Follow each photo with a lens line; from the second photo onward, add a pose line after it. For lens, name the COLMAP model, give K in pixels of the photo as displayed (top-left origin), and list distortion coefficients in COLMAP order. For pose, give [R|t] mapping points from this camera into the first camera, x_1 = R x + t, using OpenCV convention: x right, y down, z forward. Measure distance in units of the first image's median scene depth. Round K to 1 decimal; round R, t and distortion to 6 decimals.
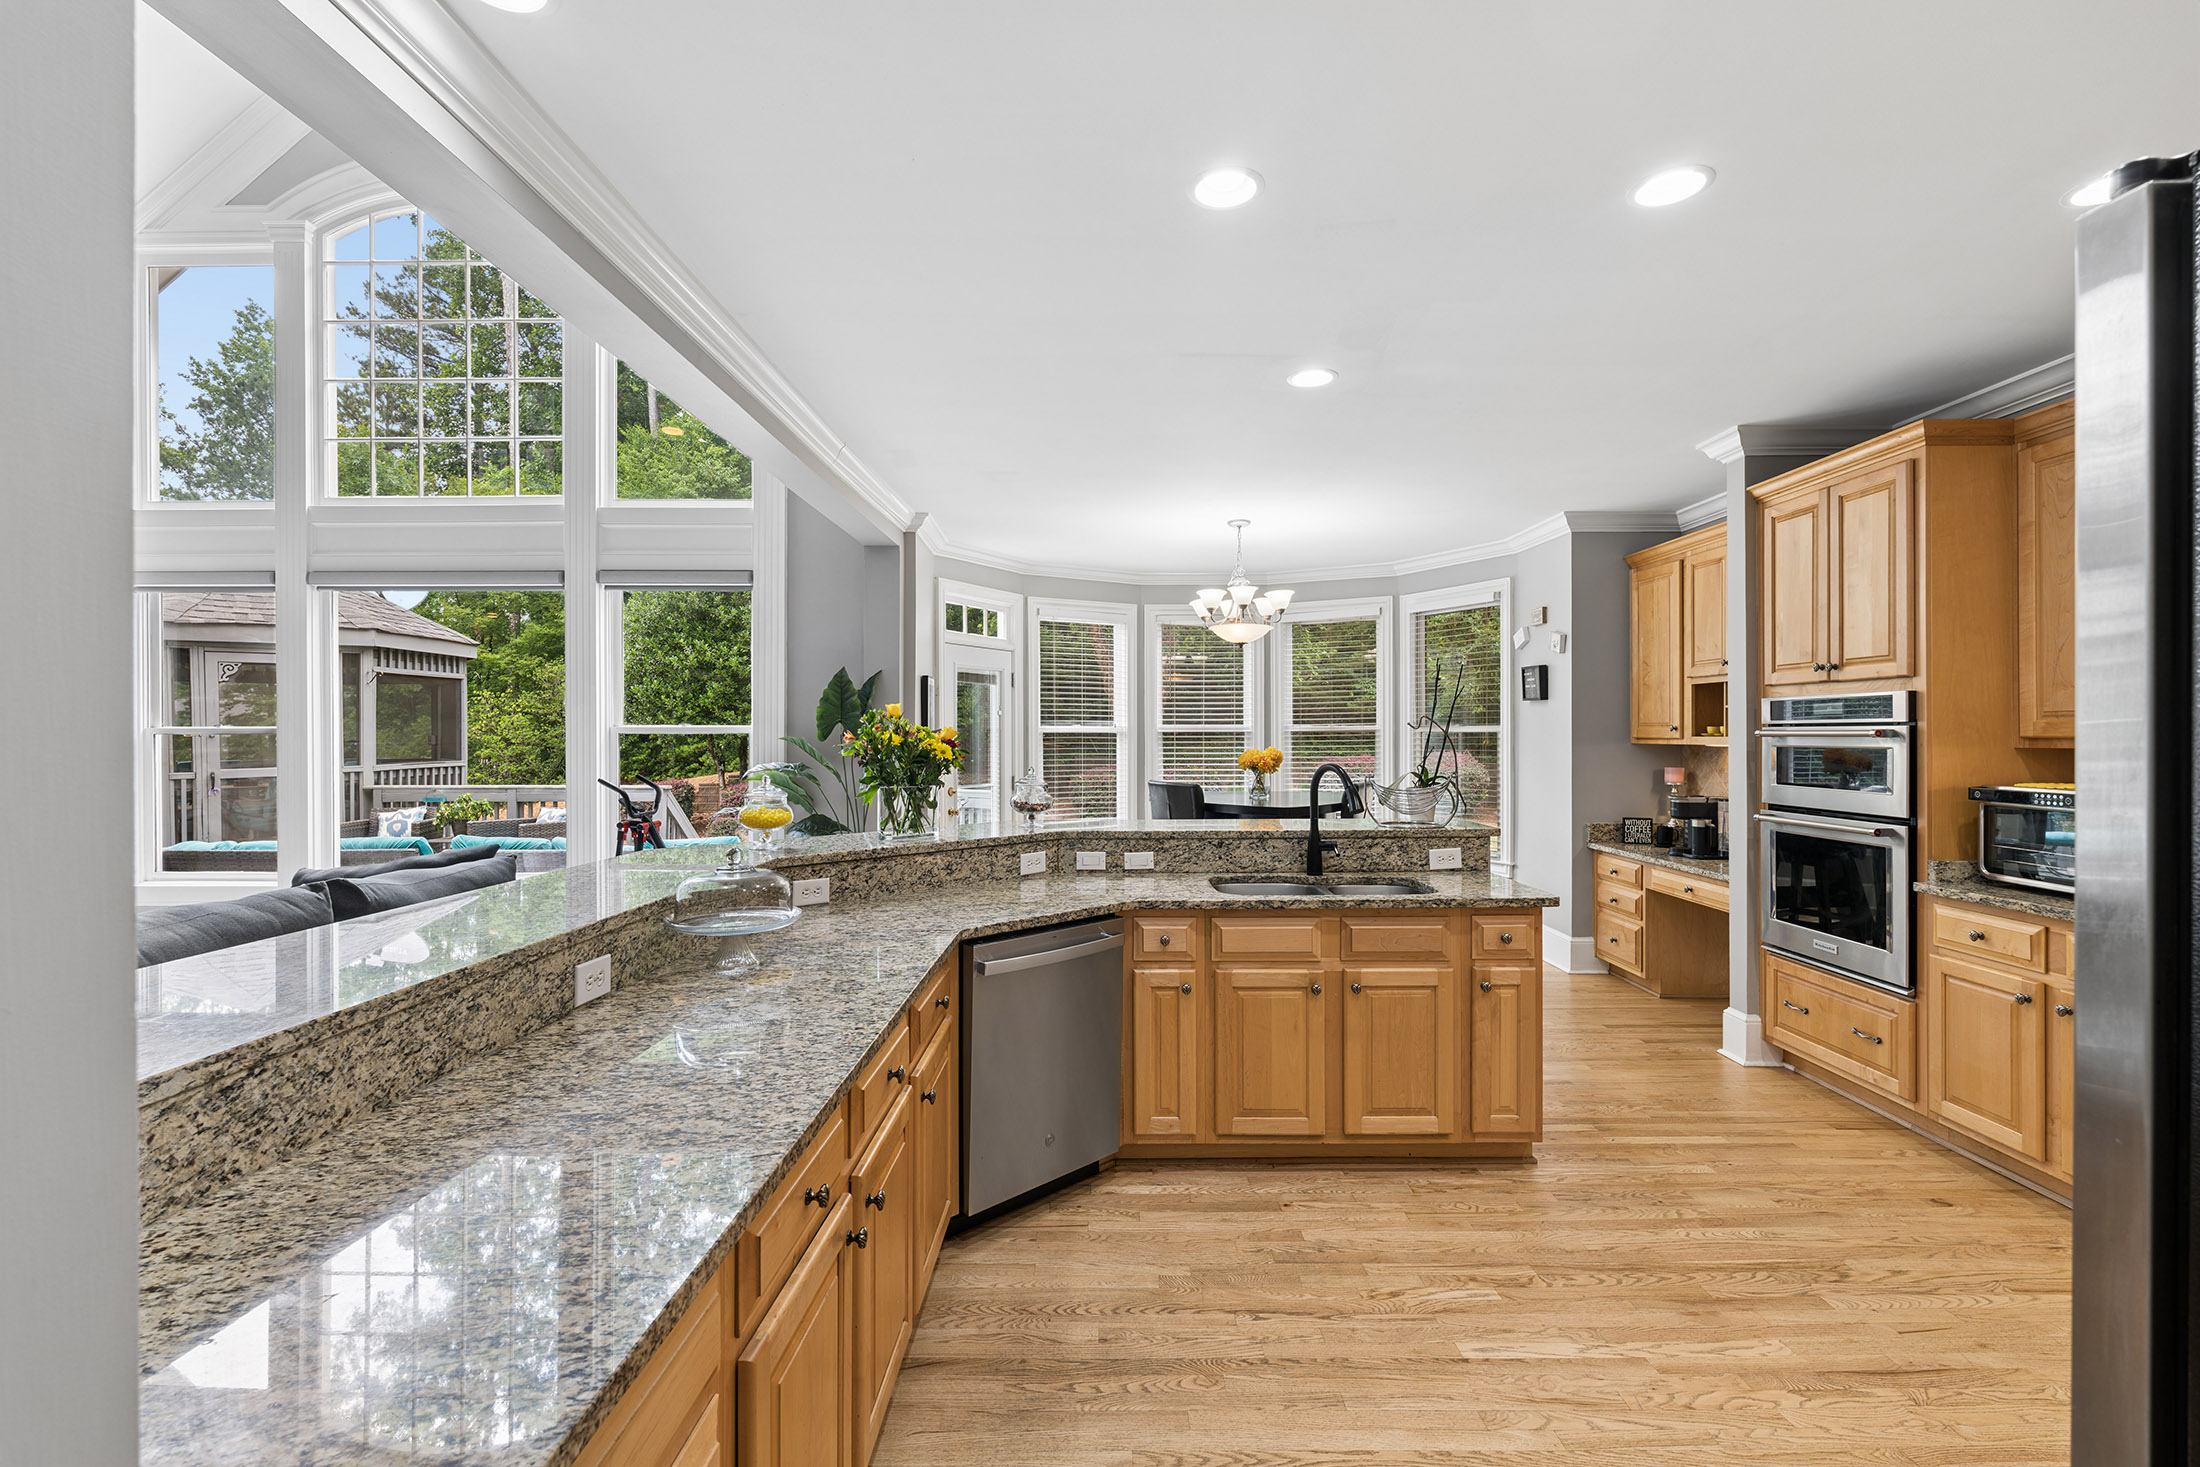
lens RADIAL K [[961.4, 0, 1097.6], [0, 961.4, 736.7], [0, 0, 1]] dist [-0.005967, 0.000423]
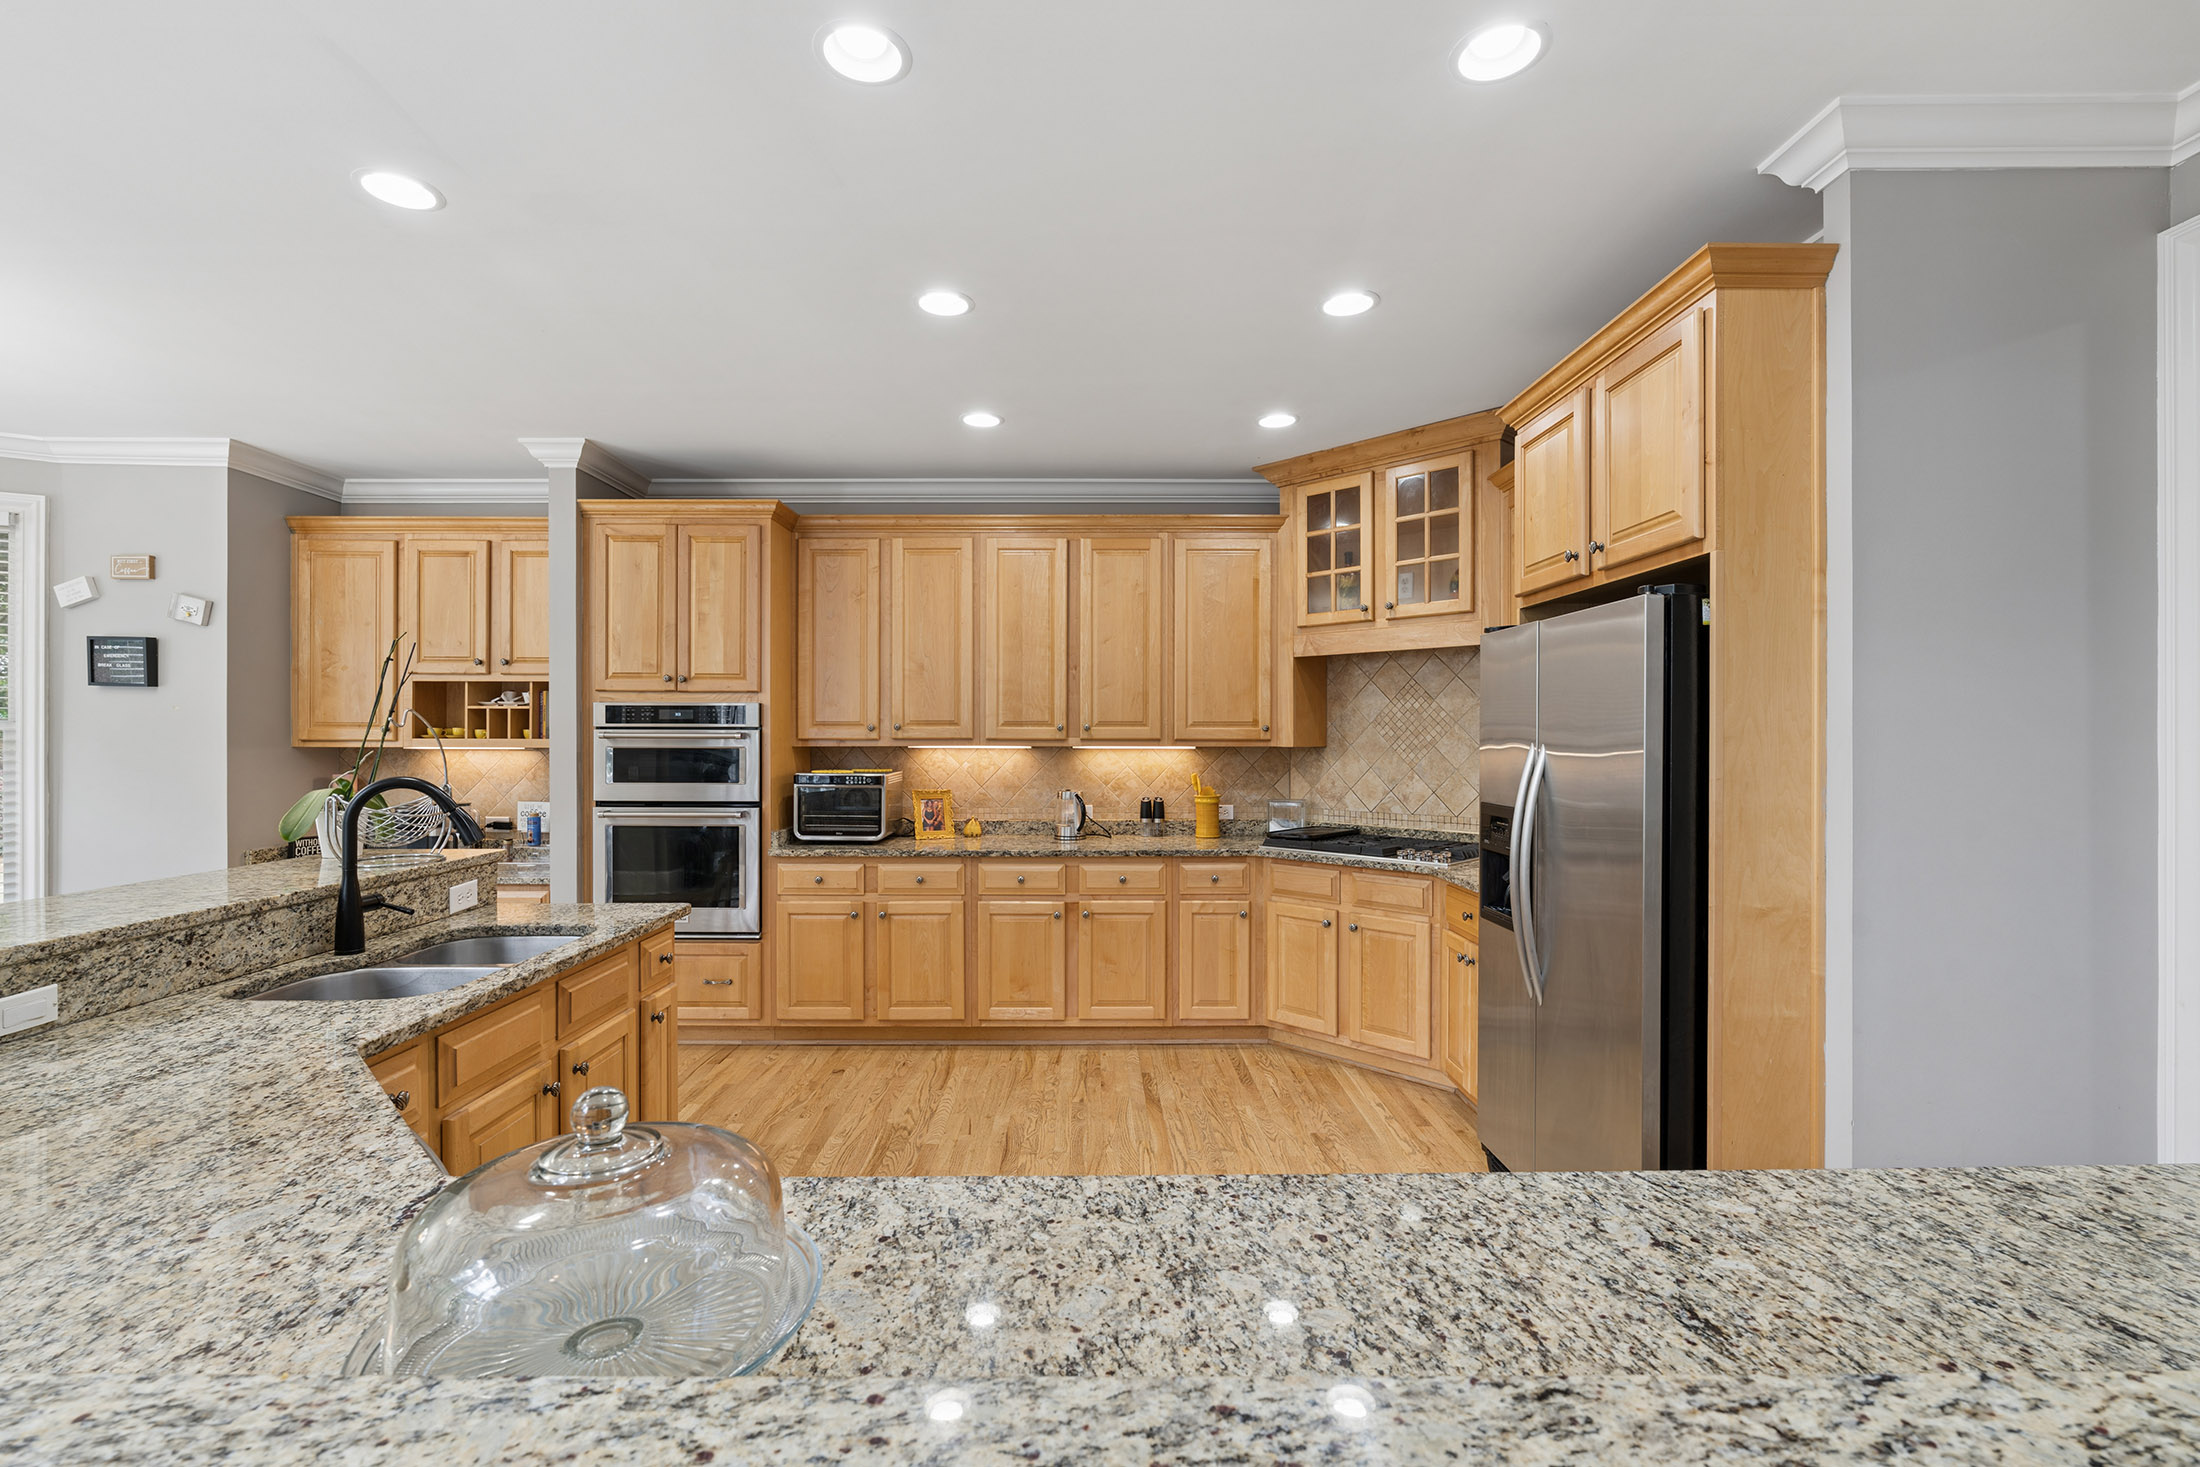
lens RADIAL K [[961.4, 0, 1098.7], [0, 961.4, 740.6], [0, 0, 1]] dist [-0.005967, 0.000423]
pose [[-0.017911, -0.000538, 0.999839, -0.443702], [0.000067, 1.000000, 0.000539, 0.001966], [-0.999840, 0.000077, -0.017911, 0.540875]]
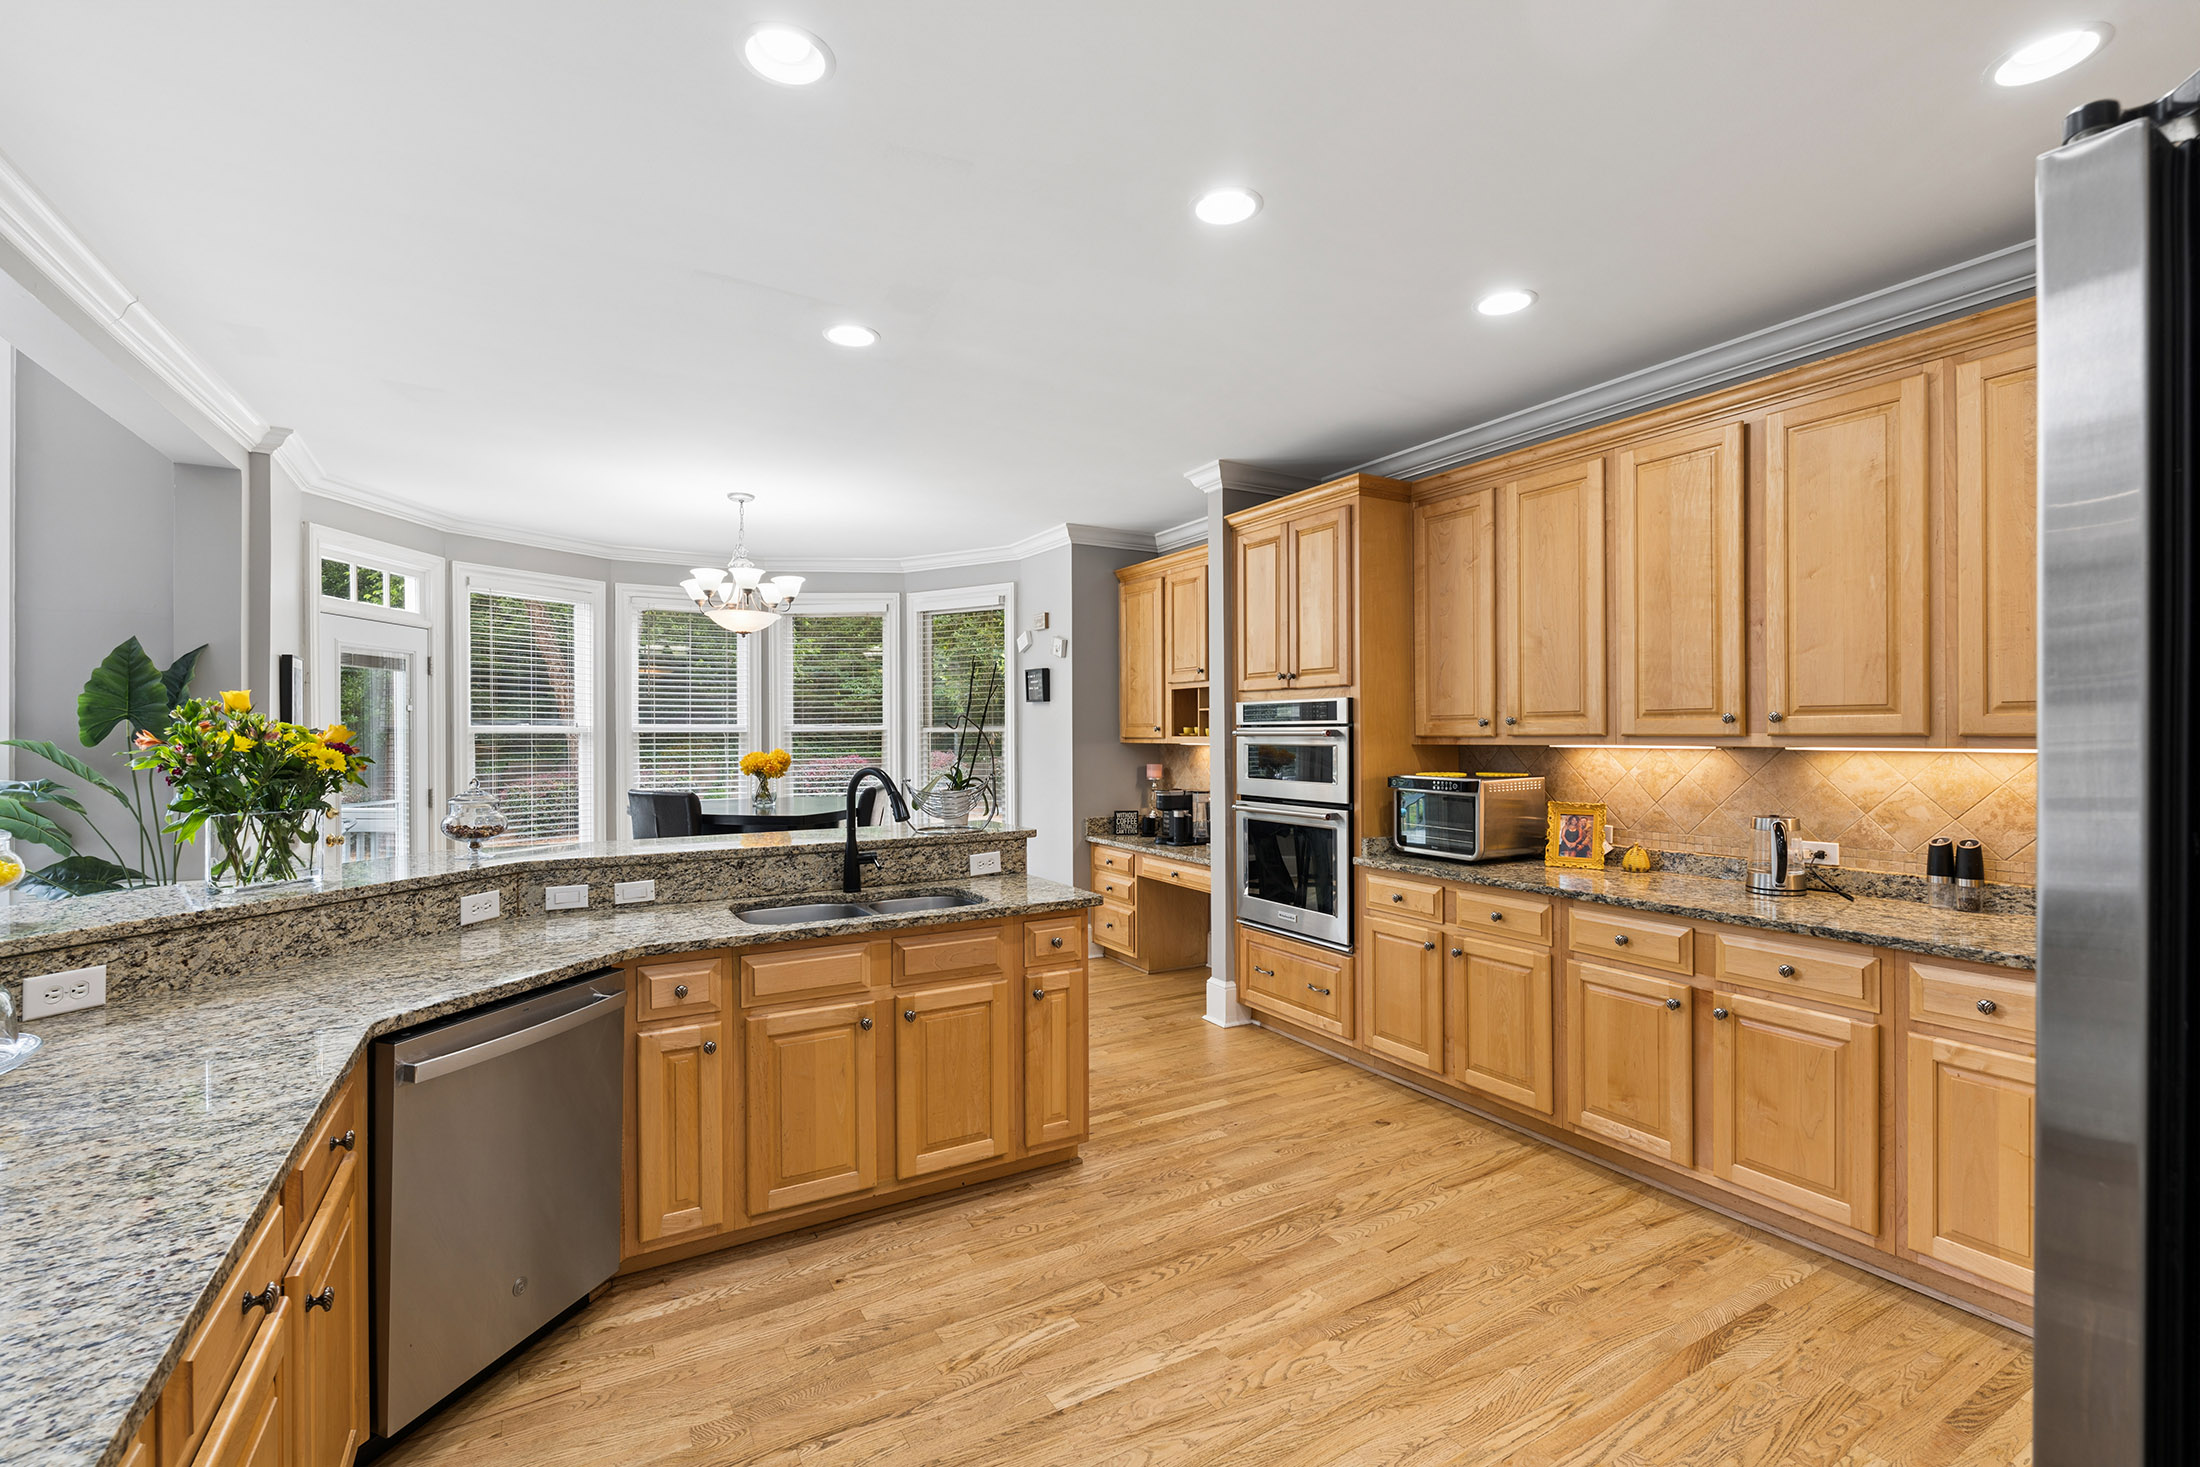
lens RADIAL K [[961.4, 0, 1098.6], [0, 961.4, 734.8], [0, 0, 1]] dist [-0.005967, 0.000423]
pose [[0.861393, -0.001688, 0.507937, -0.032793], [0.003075, 0.999993, -0.001892, -0.000139], [-0.507930, 0.003192, 0.861392, 0.116763]]
